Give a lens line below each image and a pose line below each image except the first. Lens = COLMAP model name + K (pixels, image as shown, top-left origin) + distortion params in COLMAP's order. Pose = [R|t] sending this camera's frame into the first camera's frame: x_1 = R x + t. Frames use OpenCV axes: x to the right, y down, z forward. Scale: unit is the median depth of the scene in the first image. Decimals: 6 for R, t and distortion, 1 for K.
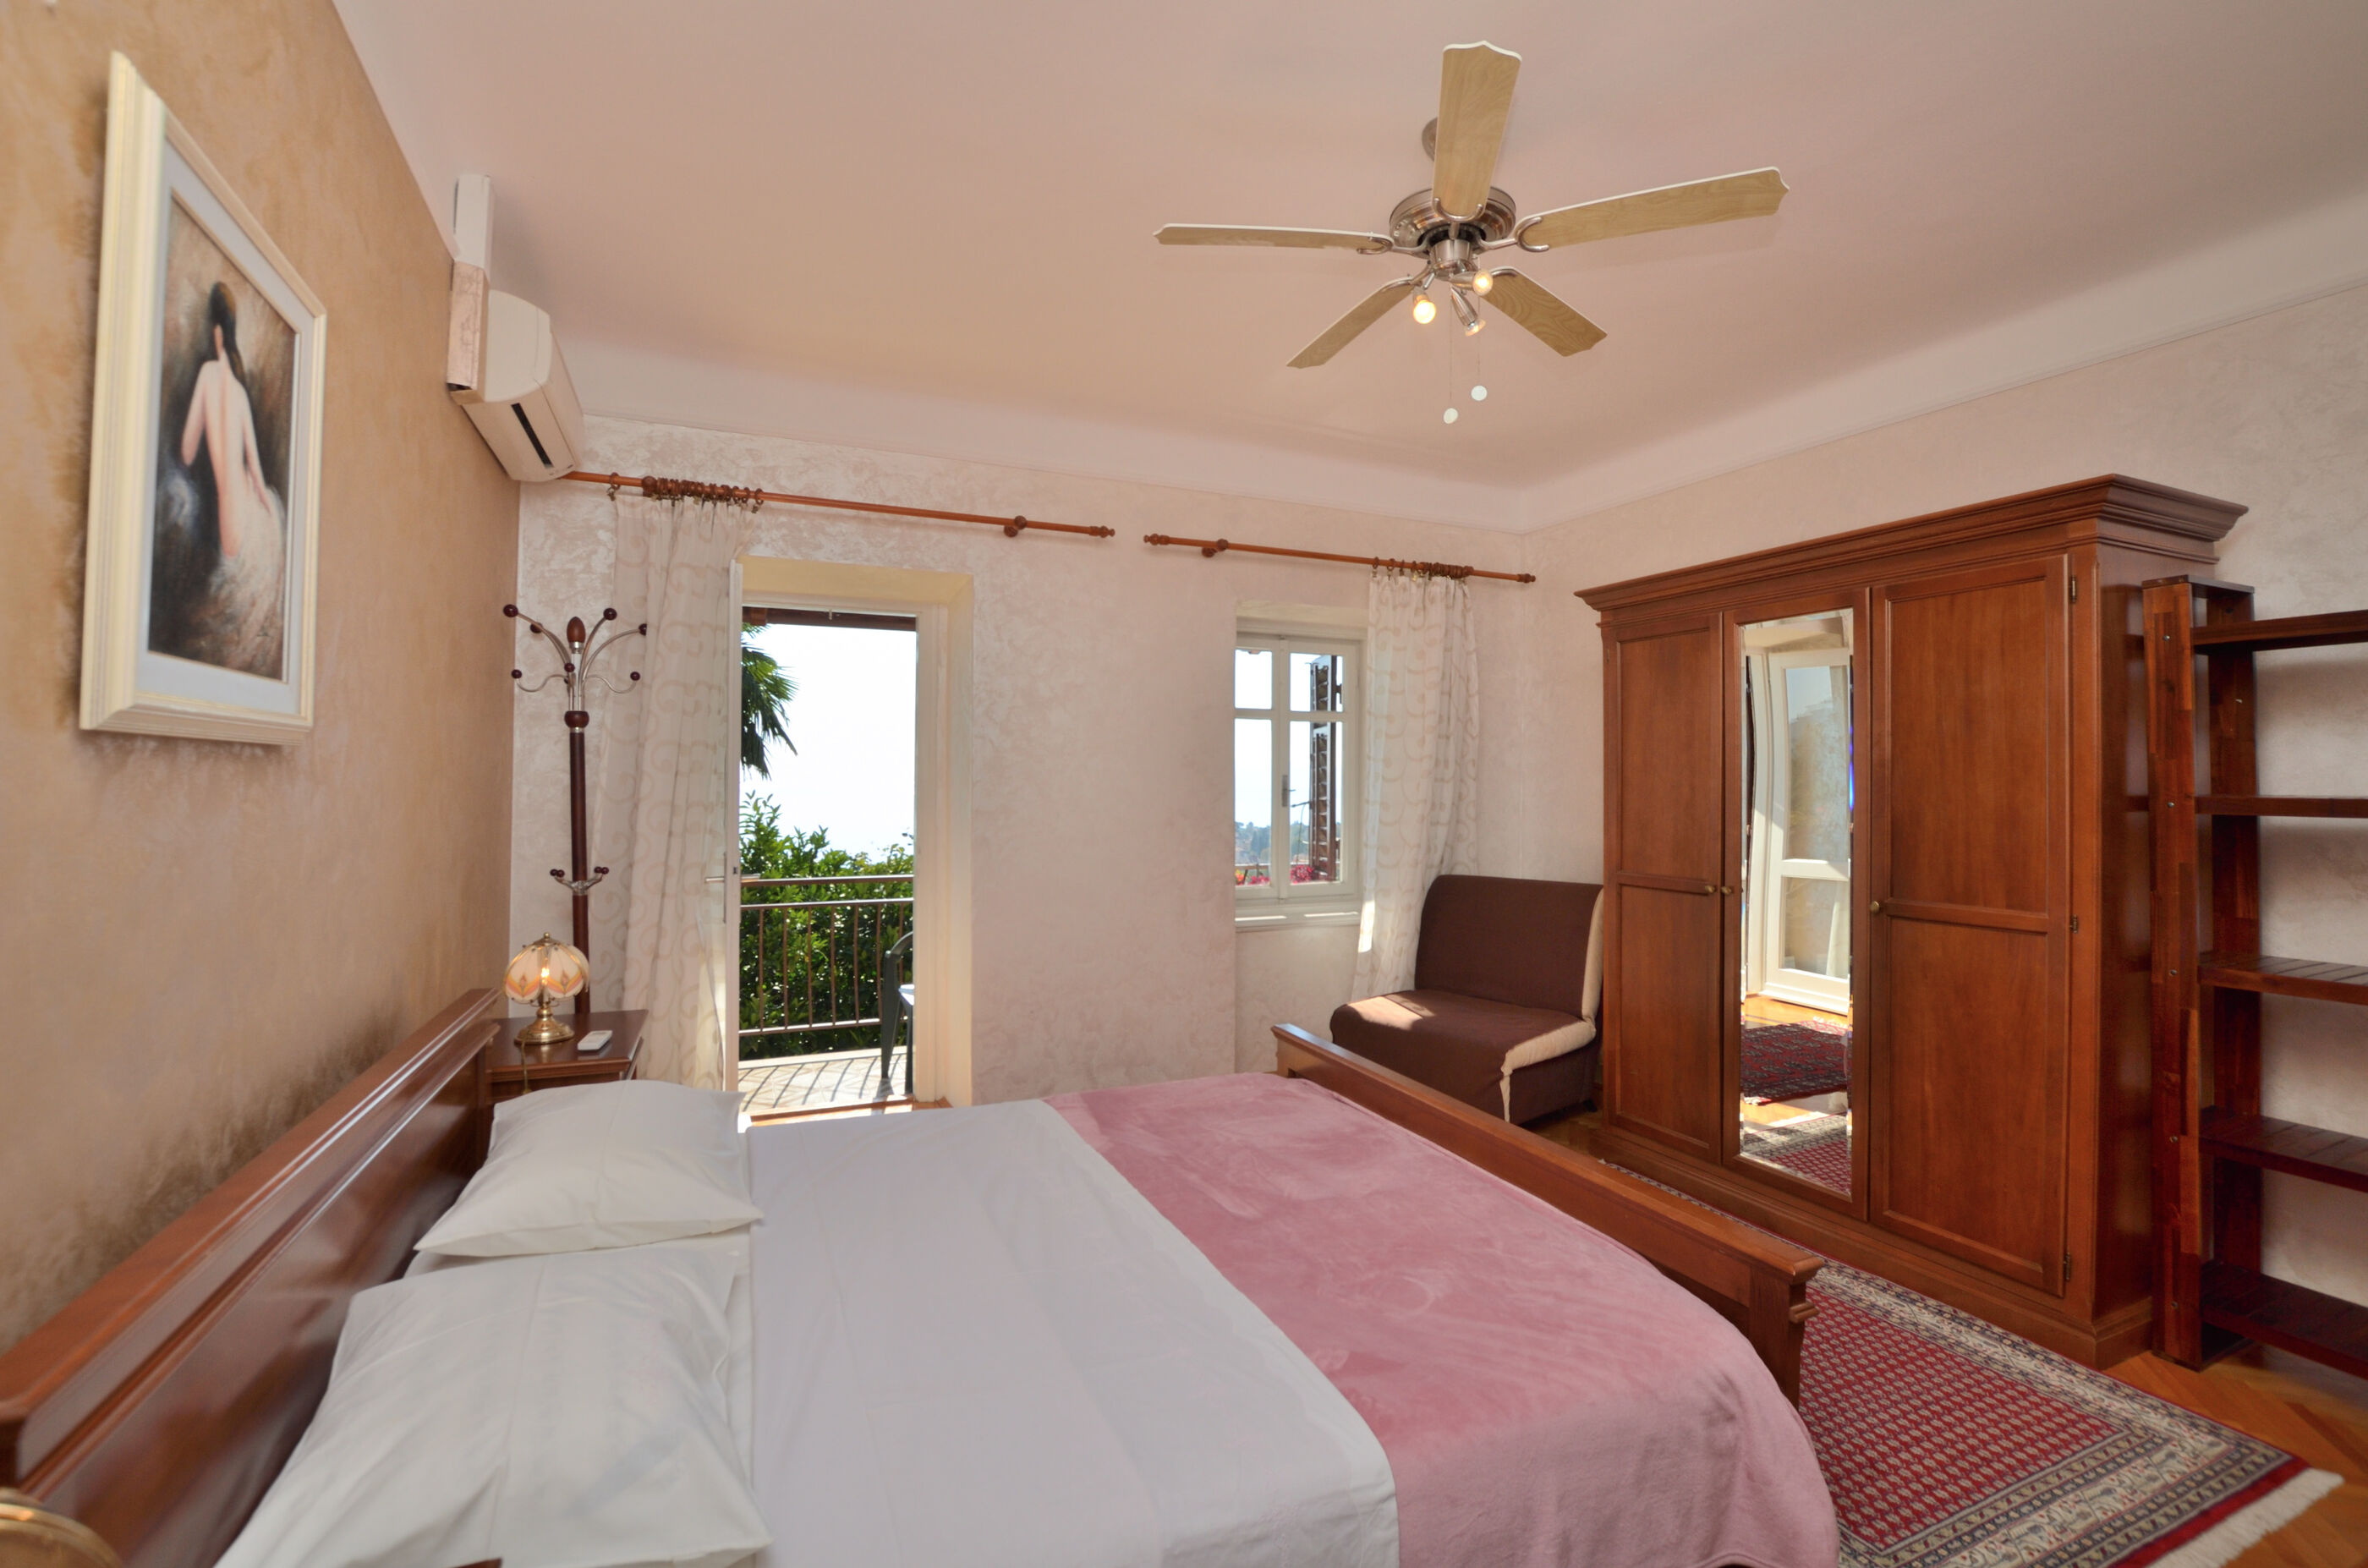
lens RADIAL K [[1041.9, 0, 1204.6], [0, 1041.9, 774.8], [0, 0, 1]] dist [-0.032807, 0.004094]
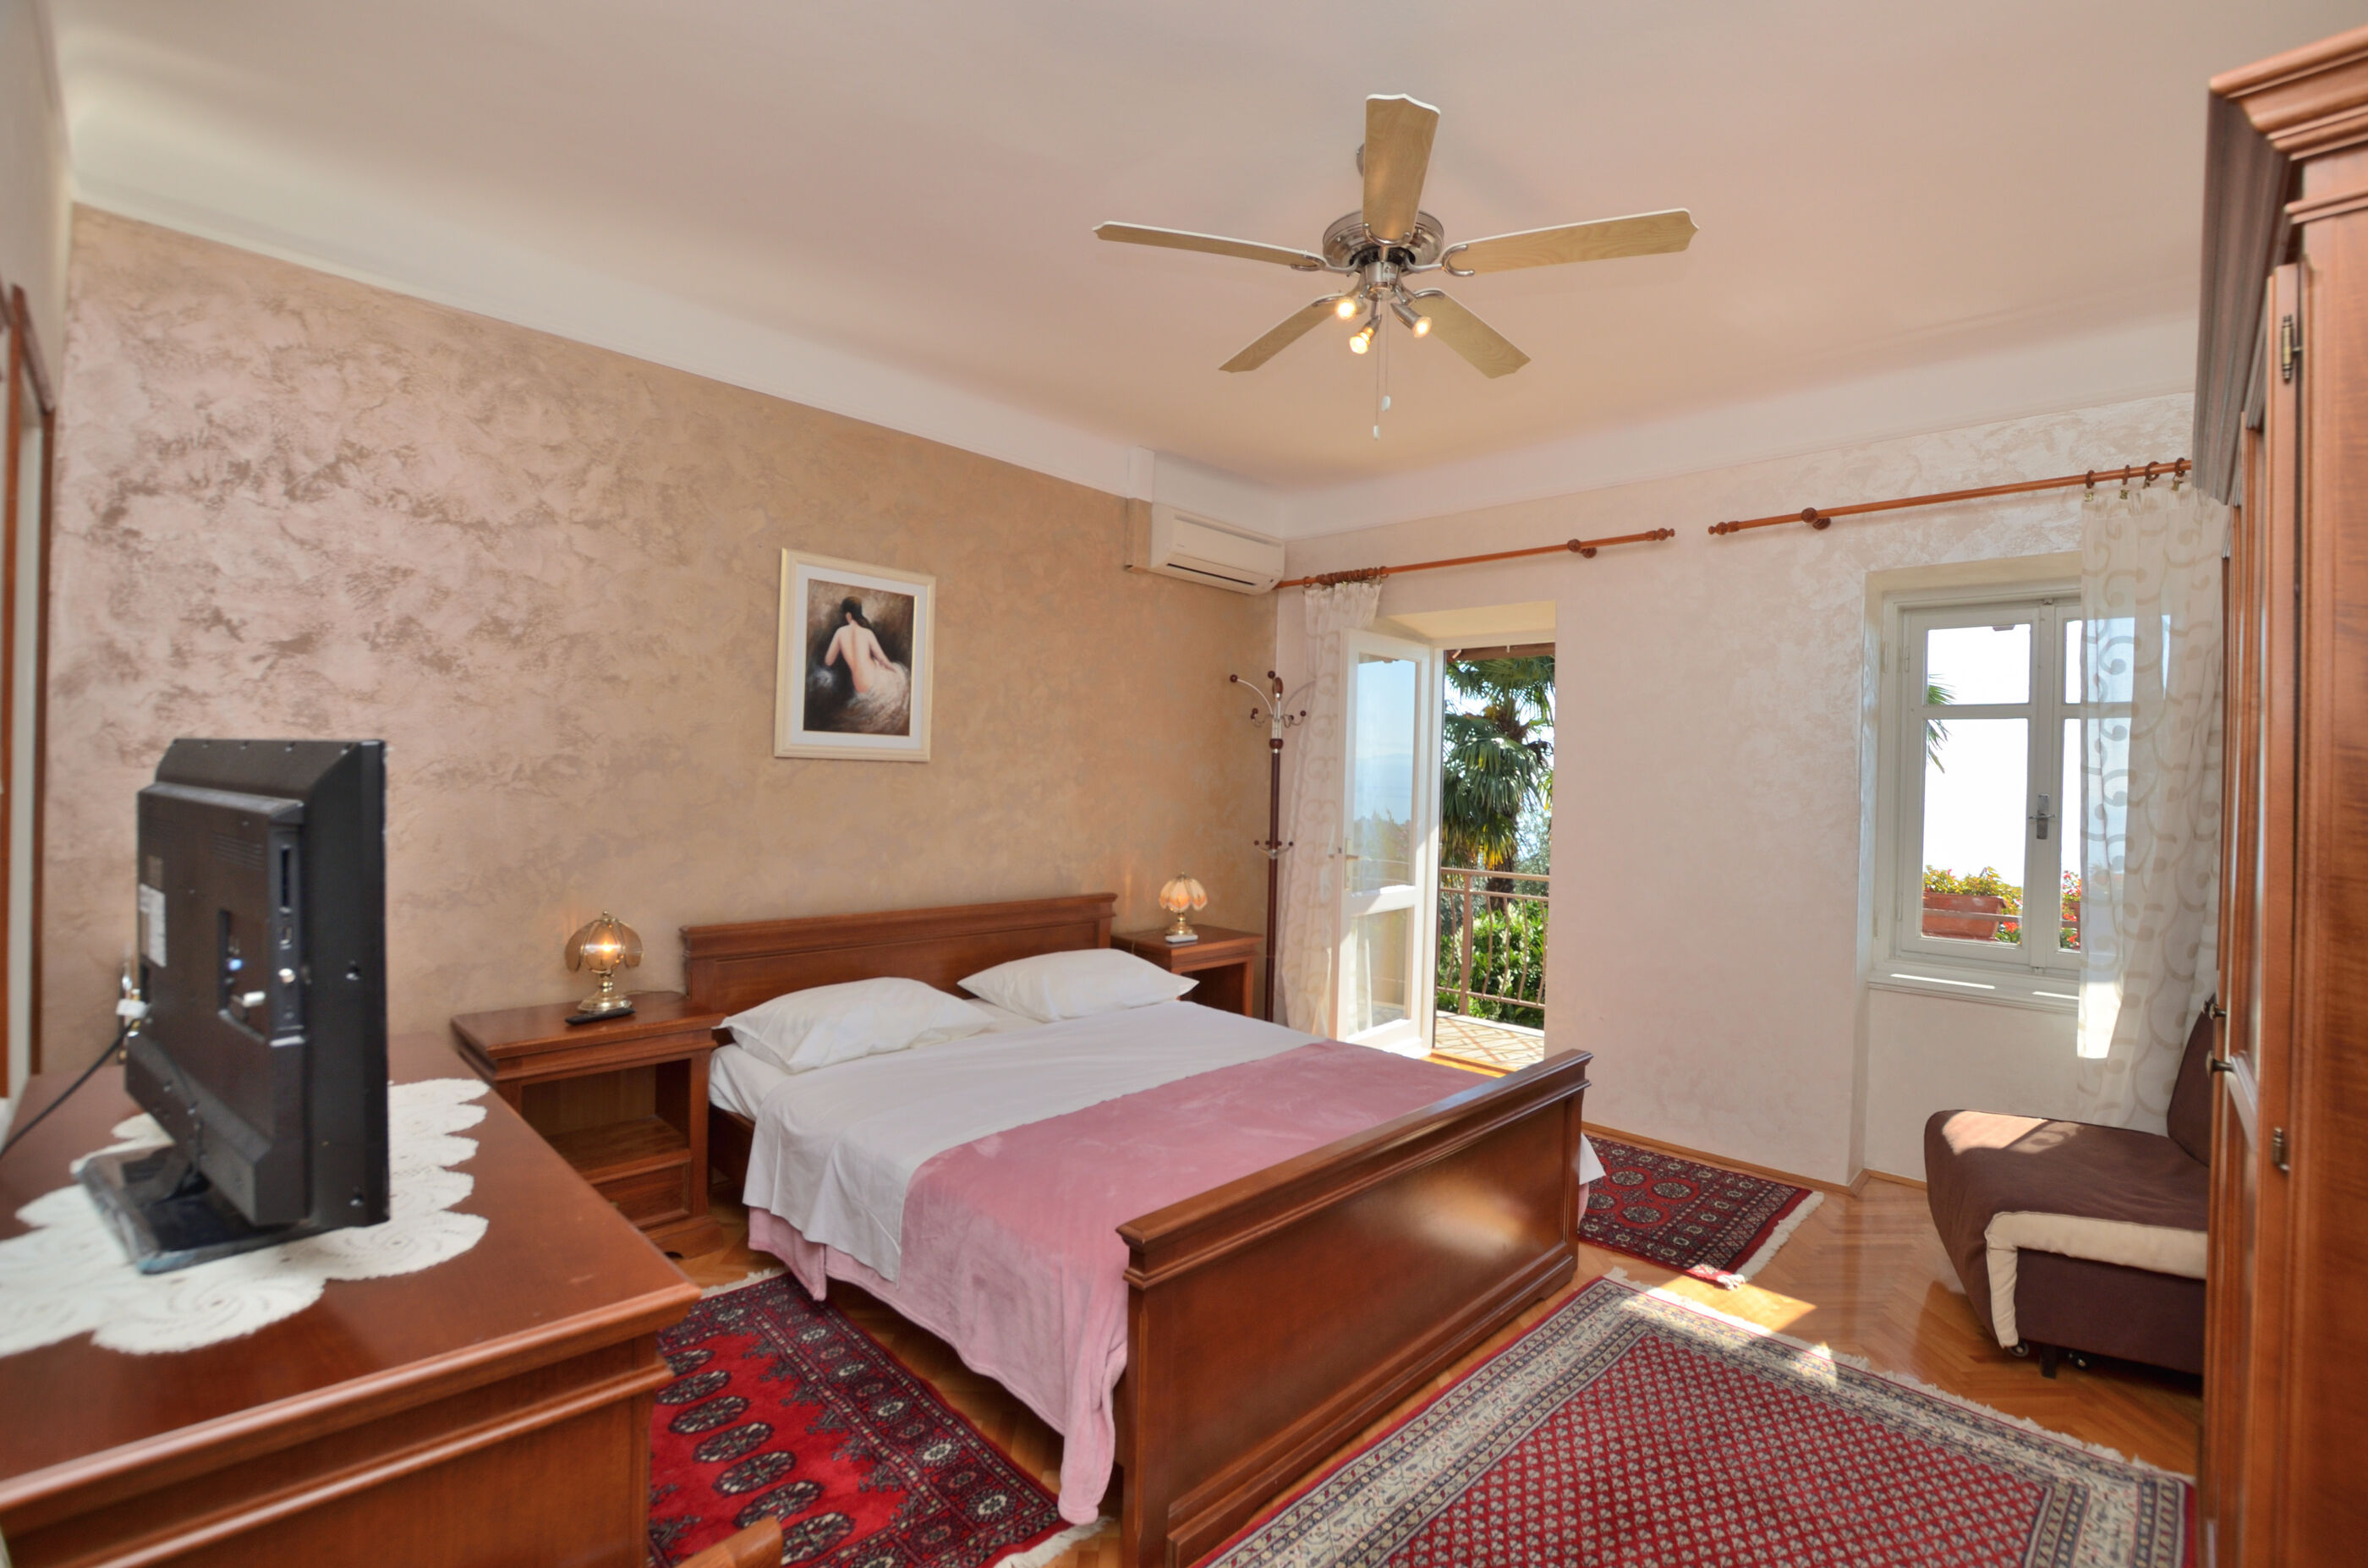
lens RADIAL K [[1041.2, 0, 1204.8], [0, 1041.2, 775.0], [0, 0, 1]] dist [-0.028487, 0.000656]
pose [[0.376306, 0.001958, -0.926493, 0.786224], [-0.019006, 0.999804, -0.005607, 0.002432], [0.926300, 0.019719, 0.376270, 0.318767]]
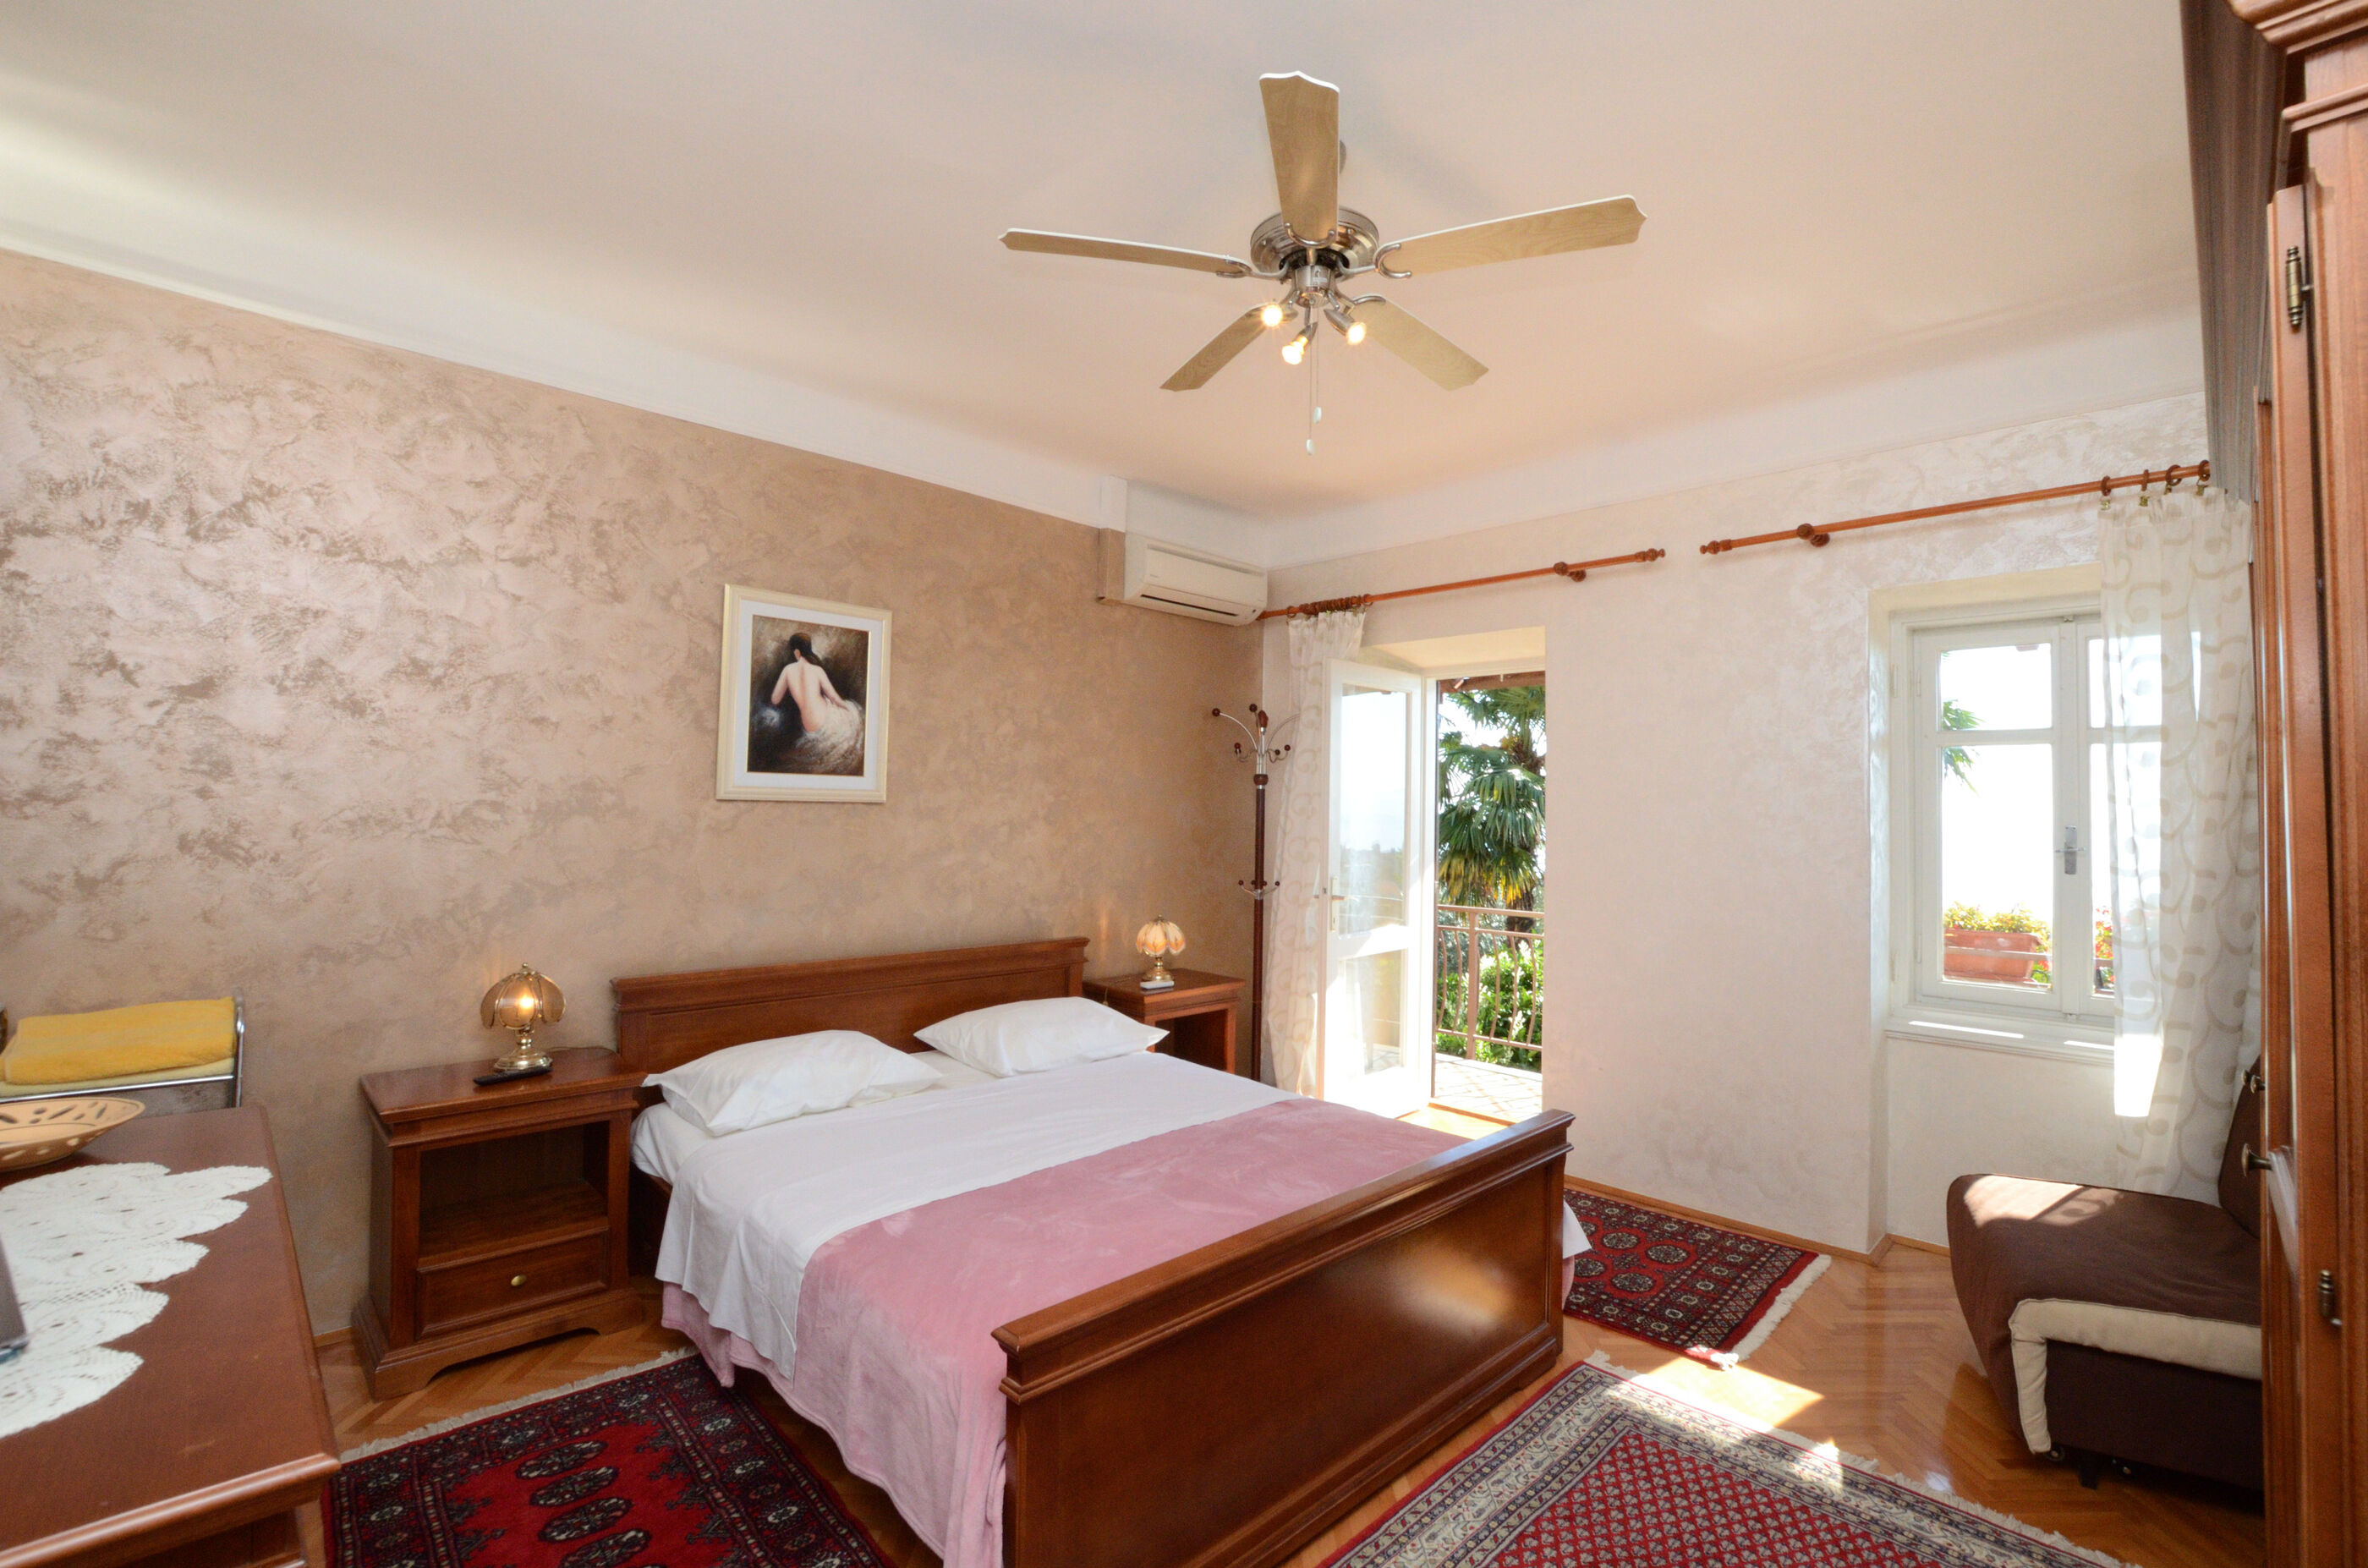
lens RADIAL K [[1041.9, 0, 1204.6], [0, 1041.9, 774.8], [0, 0, 1]] dist [-0.032807, 0.004094]
pose [[0.348826, -0.032026, -0.936640, 0.760230], [-0.009758, 0.999238, -0.037800, -0.004217], [0.937137, 0.022325, 0.348247, 0.403509]]
